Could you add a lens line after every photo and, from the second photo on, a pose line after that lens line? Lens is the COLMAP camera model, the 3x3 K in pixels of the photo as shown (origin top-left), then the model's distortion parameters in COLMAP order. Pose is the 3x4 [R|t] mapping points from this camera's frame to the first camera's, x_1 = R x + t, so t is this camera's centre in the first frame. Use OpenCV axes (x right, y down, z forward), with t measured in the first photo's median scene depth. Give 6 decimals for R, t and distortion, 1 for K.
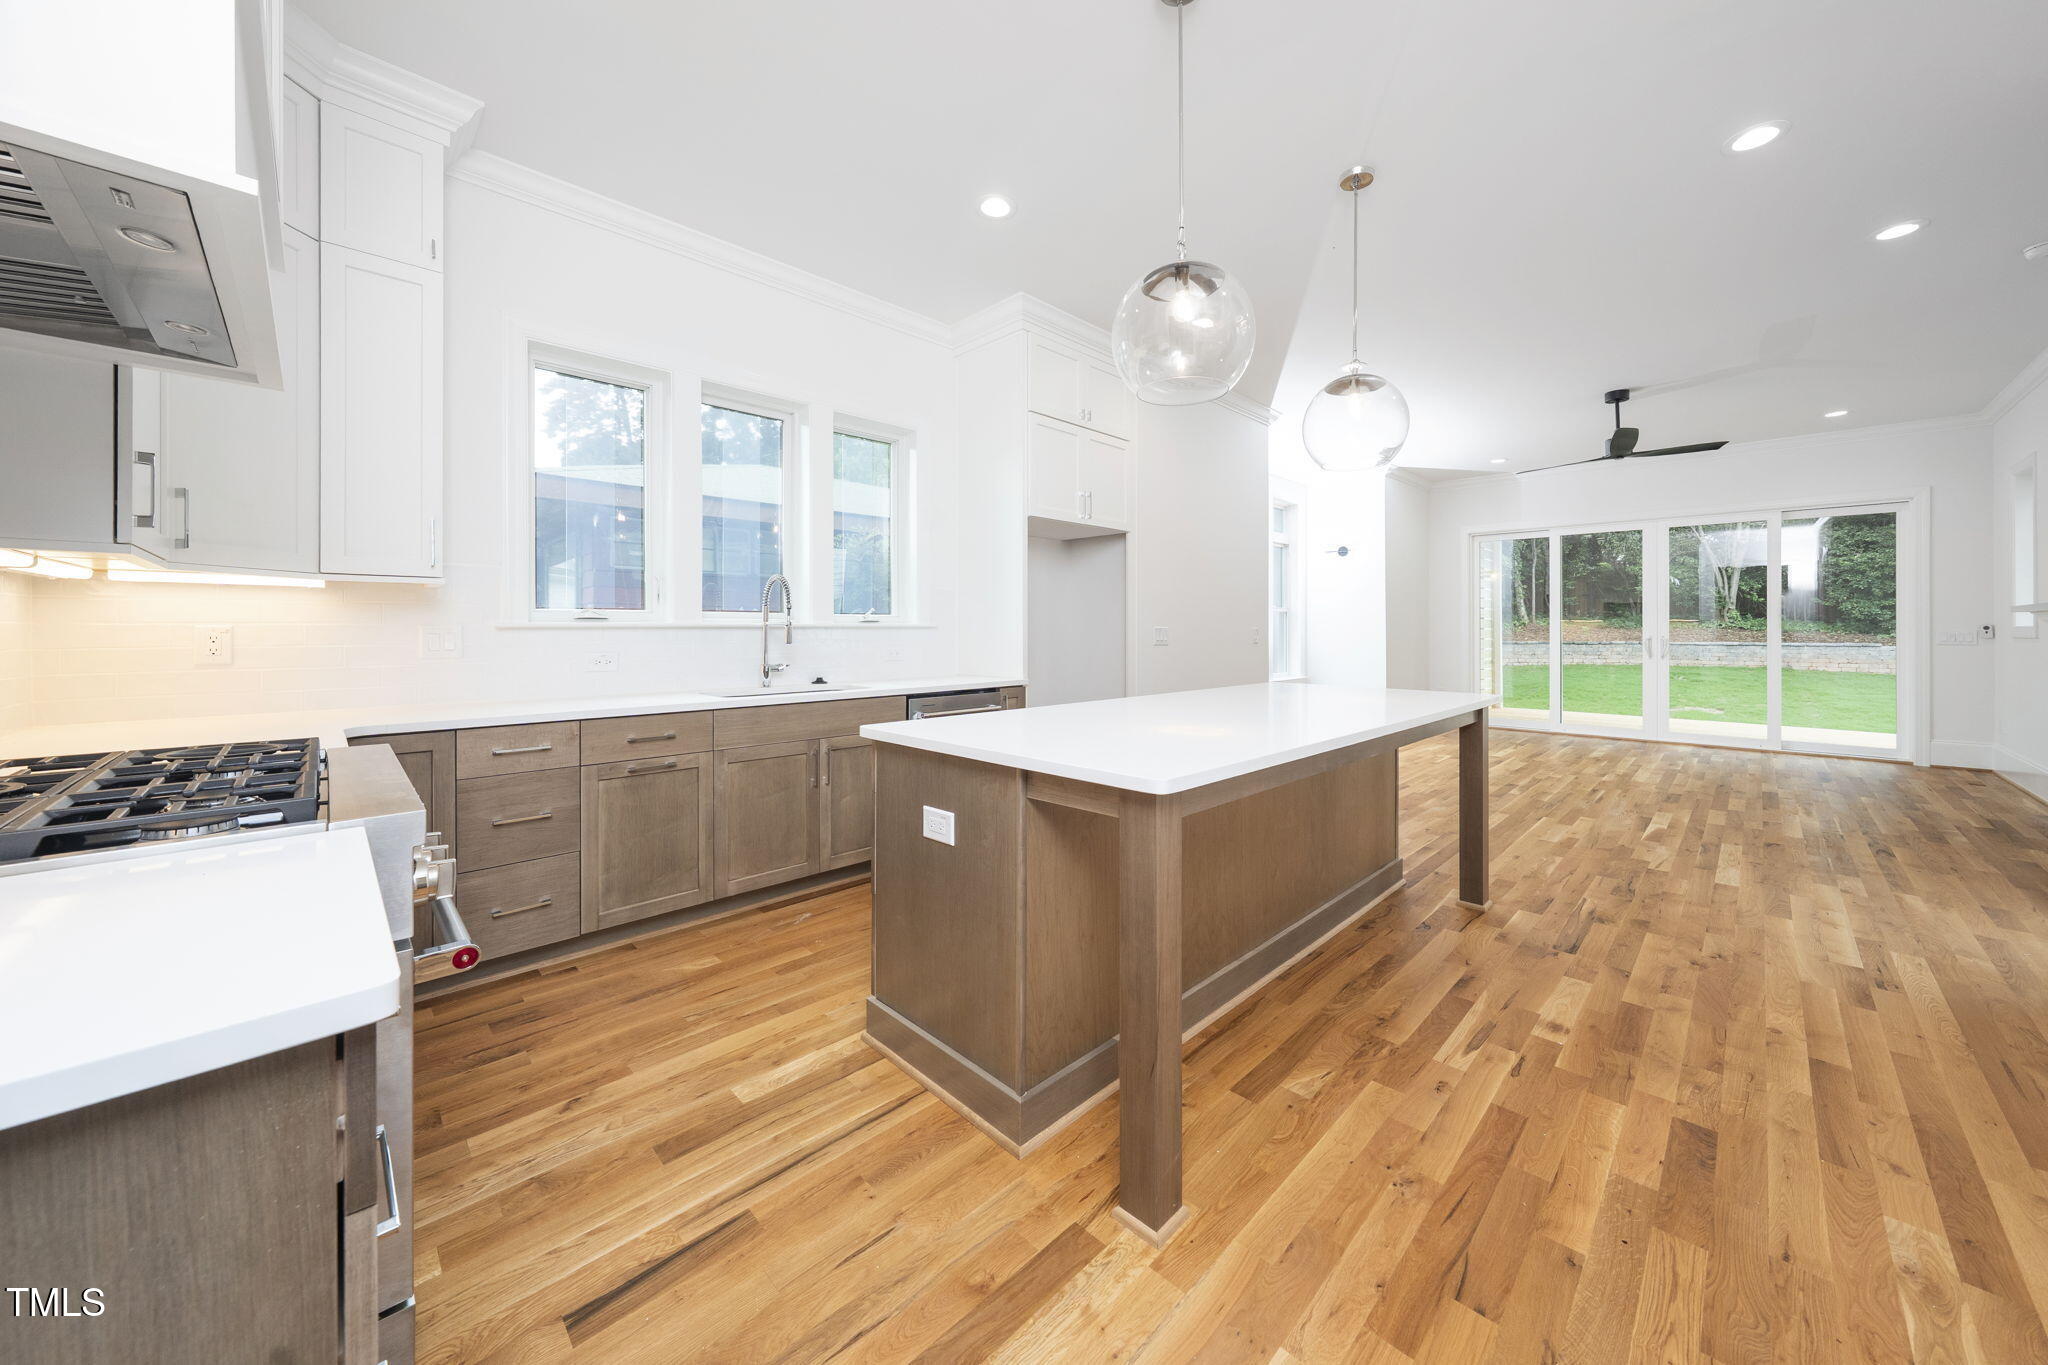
lens RADIAL K [[724.2, 0, 1036.6], [0, 724.2, 634.3], [0, 0, 1]] dist [-0.000379, -0.000062]
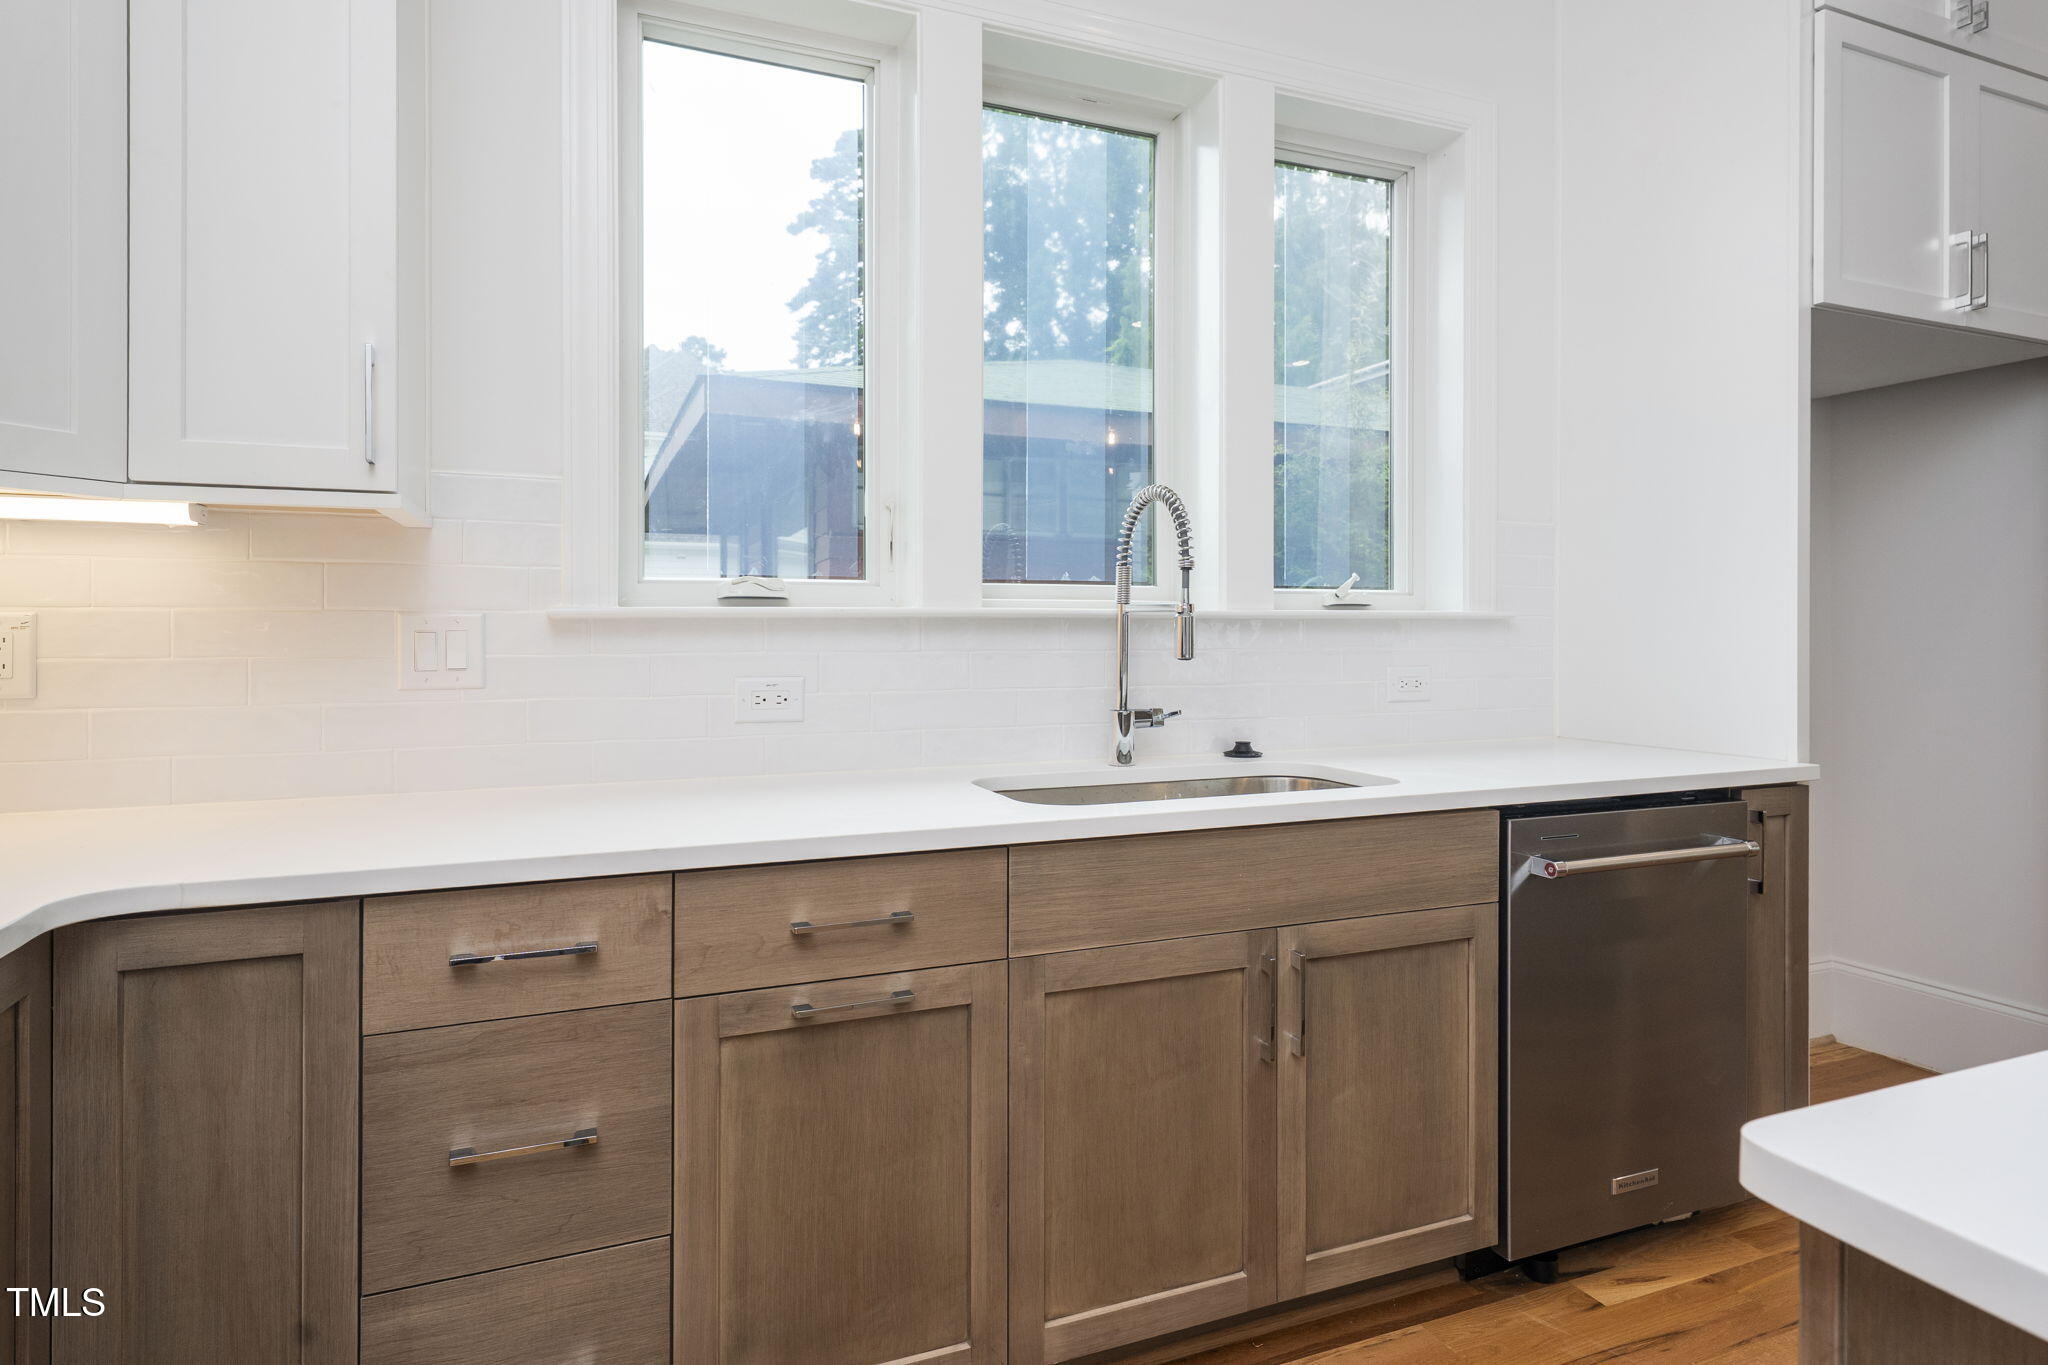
lens RADIAL K [[1118.6, 0, 1025.4], [0, 1118.6, 625.9], [0, 0, 1]] dist [-0.000593, -0.000150]
pose [[0.922446, 0.001292, -0.386124, -0.199667], [-0.004265, 0.999967, -0.006843, -0.001038], [0.386102, 0.007959, 0.922422, 0.435639]]
